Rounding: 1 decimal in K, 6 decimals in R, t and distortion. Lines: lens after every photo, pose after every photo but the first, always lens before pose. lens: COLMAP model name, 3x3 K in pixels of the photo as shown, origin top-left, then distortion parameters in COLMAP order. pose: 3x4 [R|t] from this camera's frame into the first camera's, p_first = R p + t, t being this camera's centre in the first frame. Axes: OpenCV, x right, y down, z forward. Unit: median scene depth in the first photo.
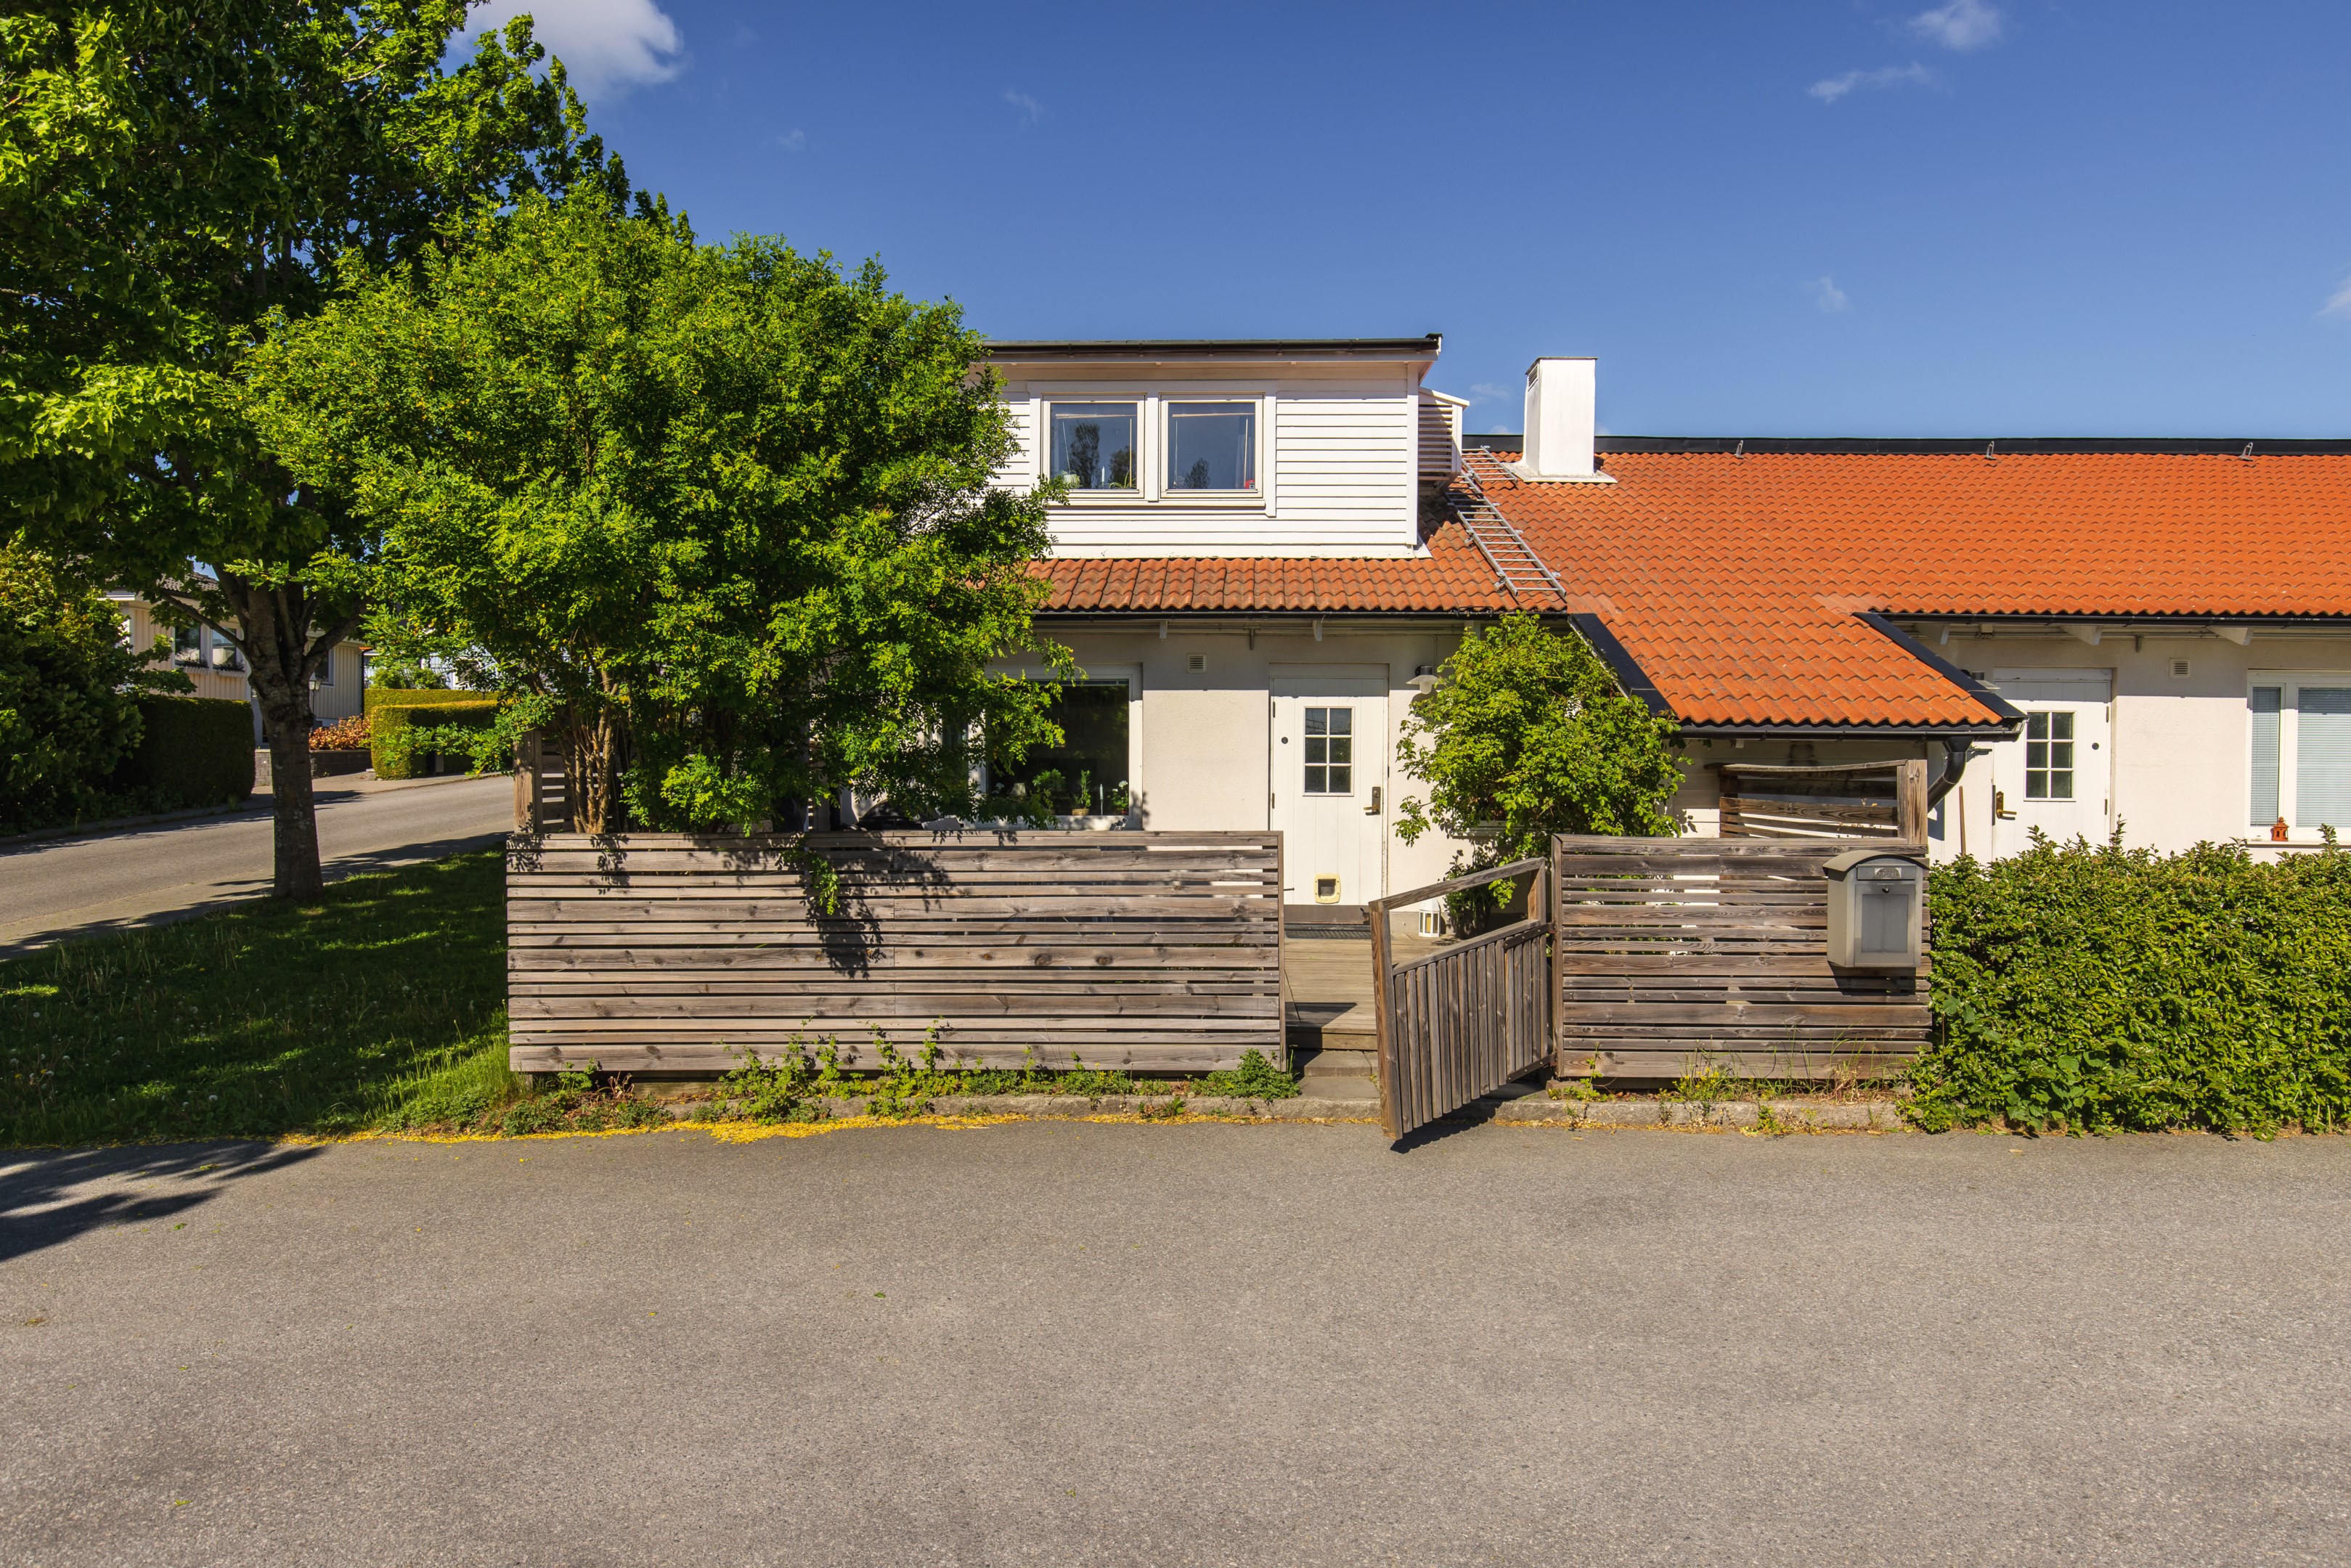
lens RADIAL K [[1364.9, 0, 1179.7], [0, 1364.9, 792.4], [0, 0, 1]] dist [0.007818, -0.000546]
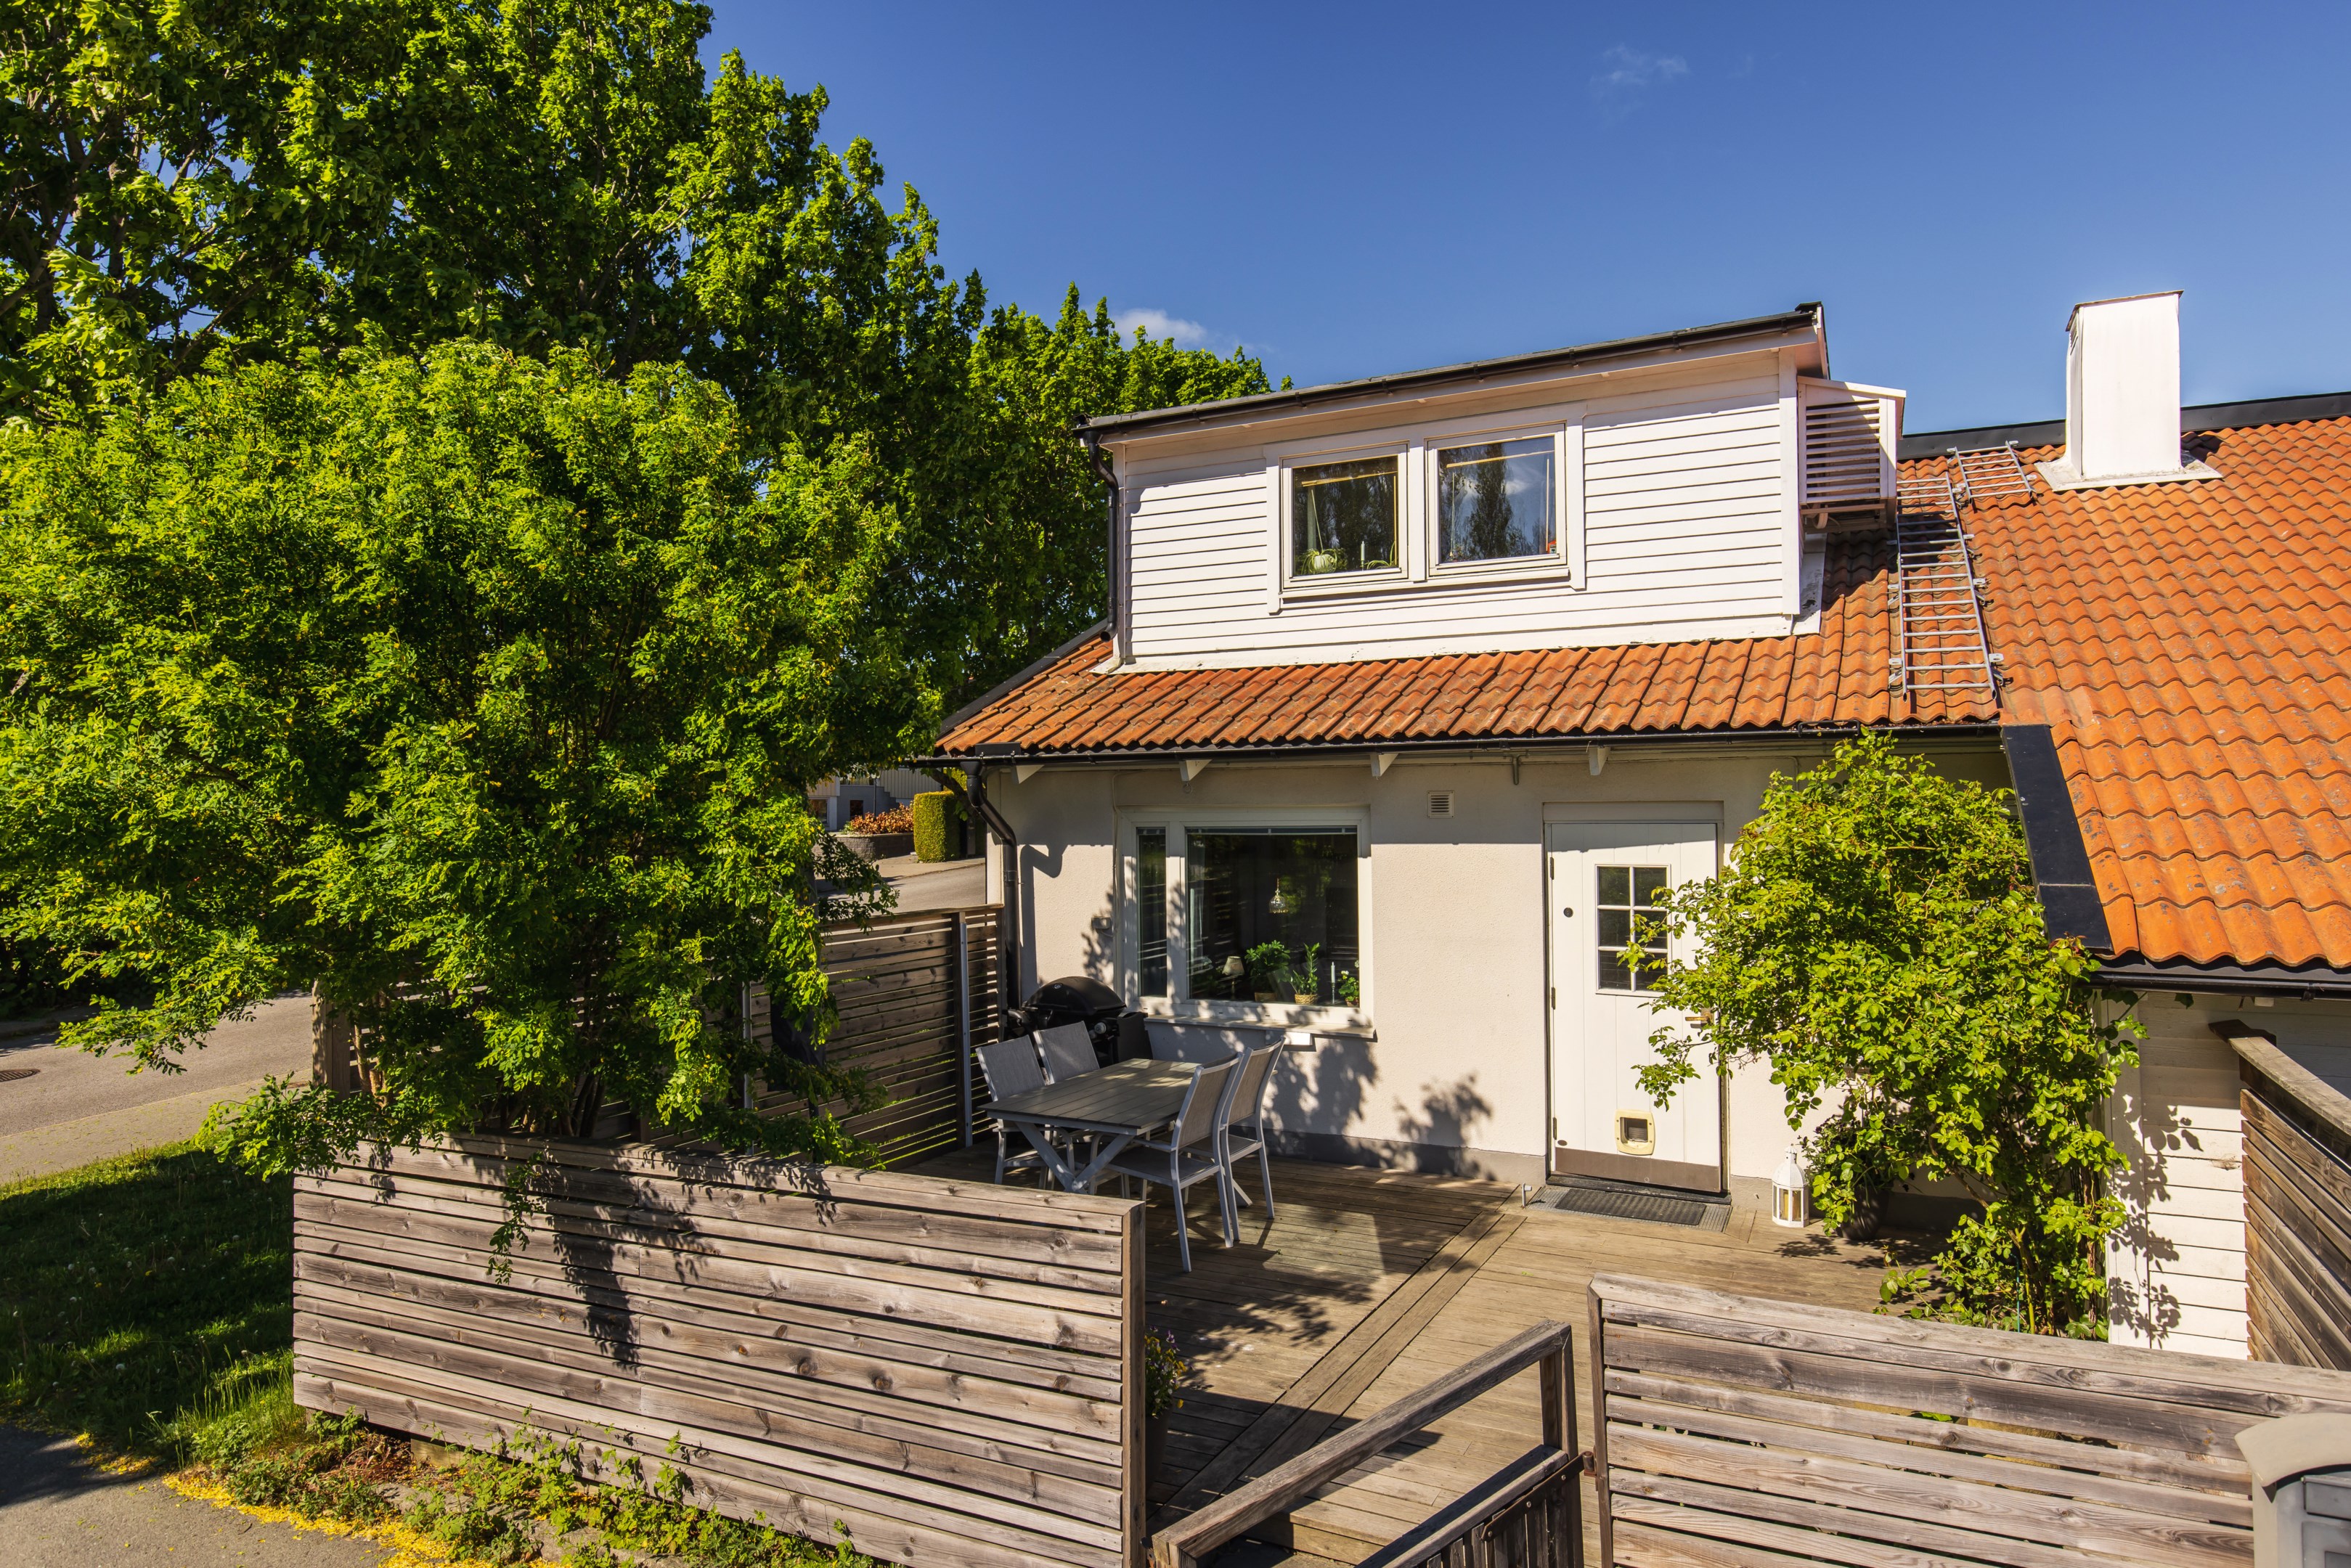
lens RADIAL K [[1417.0, 0, 1185.8], [0, 1417.0, 782.8], [0, 0, 1]] dist [0.003252, -0.001265]
pose [[0.905037, -0.019886, -0.424869, 0.204674], [0.002948, 0.999176, -0.040487, -0.074122], [0.425324, 0.035390, 0.904349, 0.251769]]
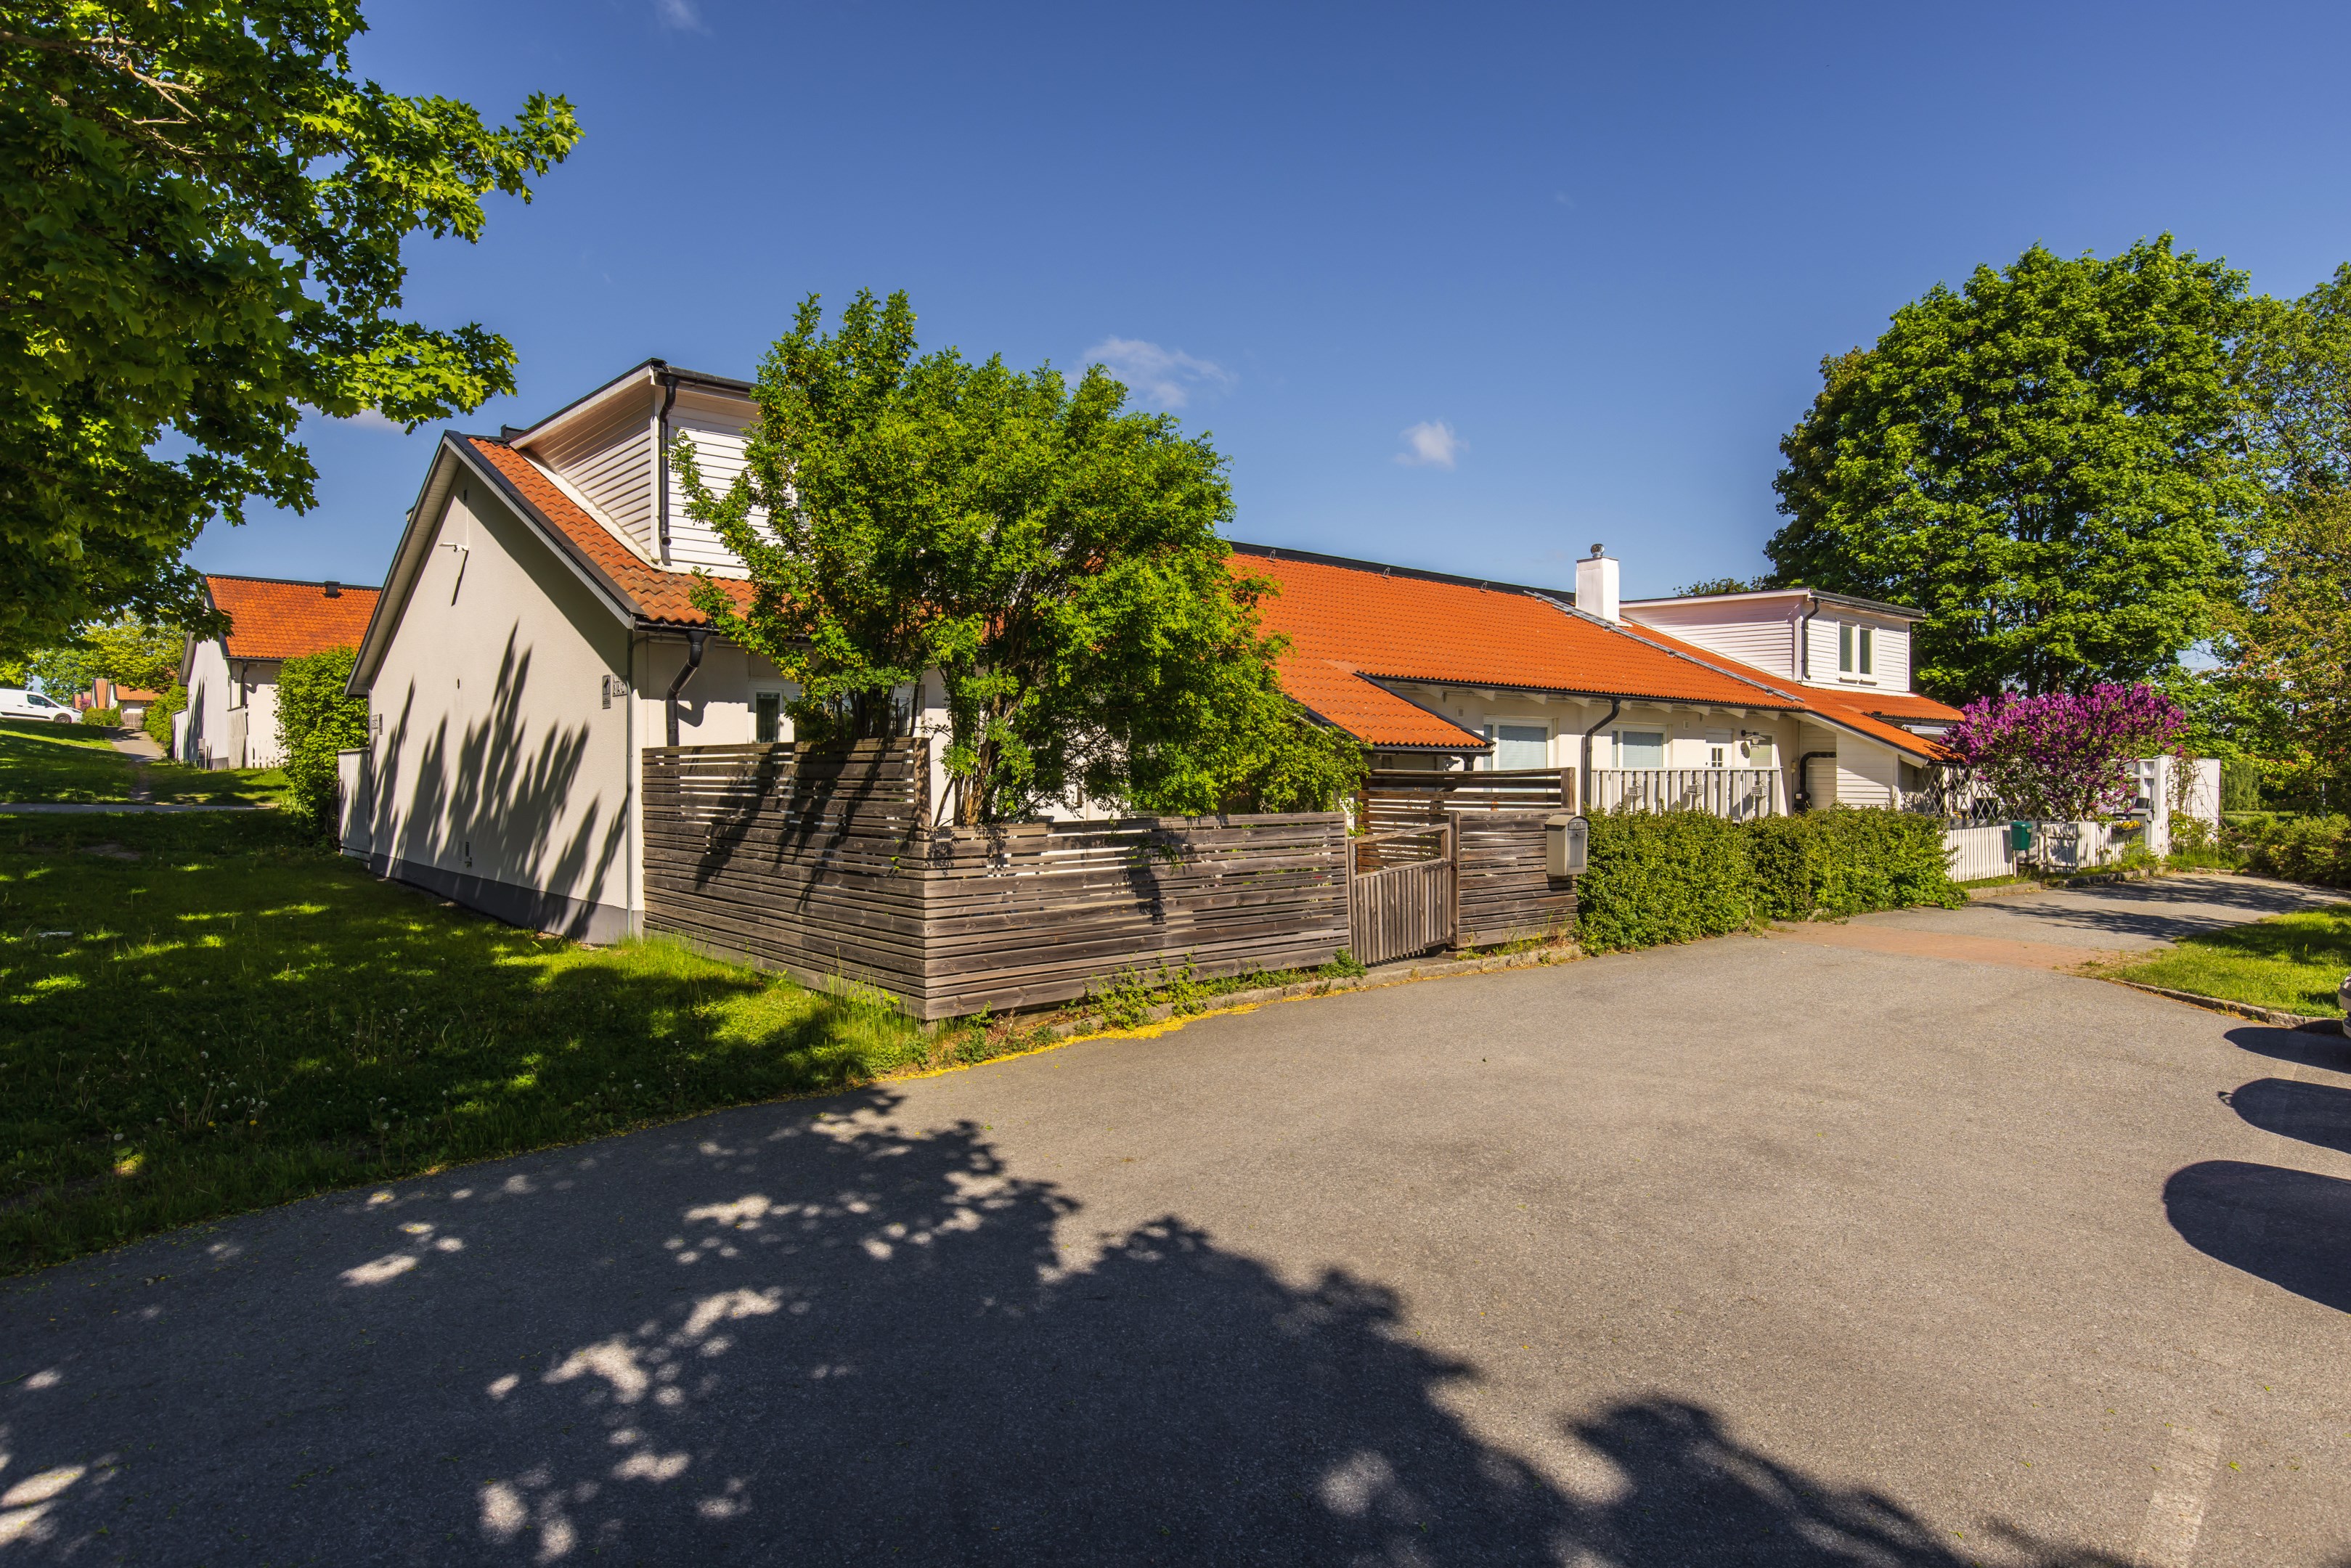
lens RADIAL K [[1364.9, 0, 1179.7], [0, 1364.9, 792.4], [0, 0, 1]] dist [0.007818, -0.000546]
pose [[0.745293, -0.012176, 0.666626, -0.644144], [0.012383, 0.999914, 0.004420, -0.002412], [-0.666622, 0.004961, 0.745379, -0.039281]]
